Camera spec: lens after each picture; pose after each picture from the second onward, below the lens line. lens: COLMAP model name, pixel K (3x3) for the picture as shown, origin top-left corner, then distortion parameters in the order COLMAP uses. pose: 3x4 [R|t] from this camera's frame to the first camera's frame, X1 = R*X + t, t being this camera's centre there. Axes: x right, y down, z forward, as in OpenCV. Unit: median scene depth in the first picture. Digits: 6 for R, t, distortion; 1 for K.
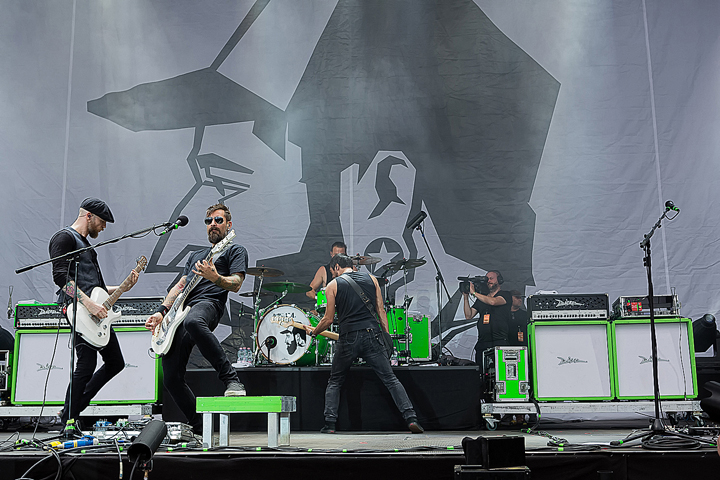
lens RADIAL K [[872.2, 0, 360.0], [0, 872.2, 240.0], [0, 0, 1]] dist [-0.016625, -0.028191]
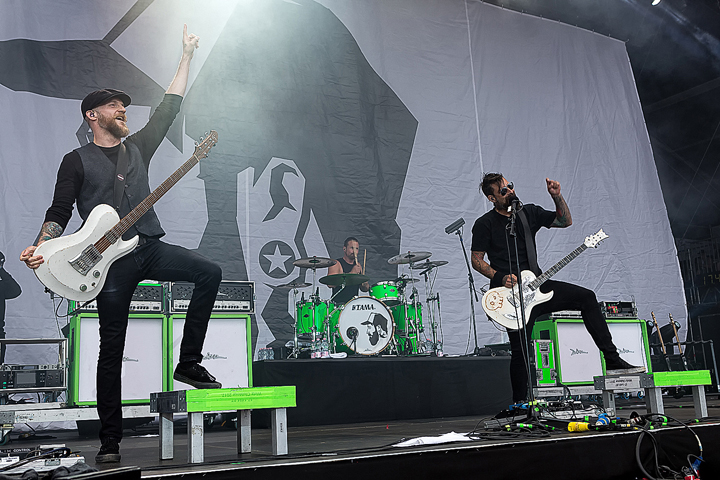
lens RADIAL K [[798.5, 0, 330.3], [0, 798.5, 239.5], [0, 0, 1]] dist [-0.000323, 0.013290]
pose [[0.835053, 0.081234, 0.544139, -0.629586], [-0.063439, 0.996659, -0.051434, 0.058419], [-0.546499, 0.008430, 0.837417, 0.242320]]
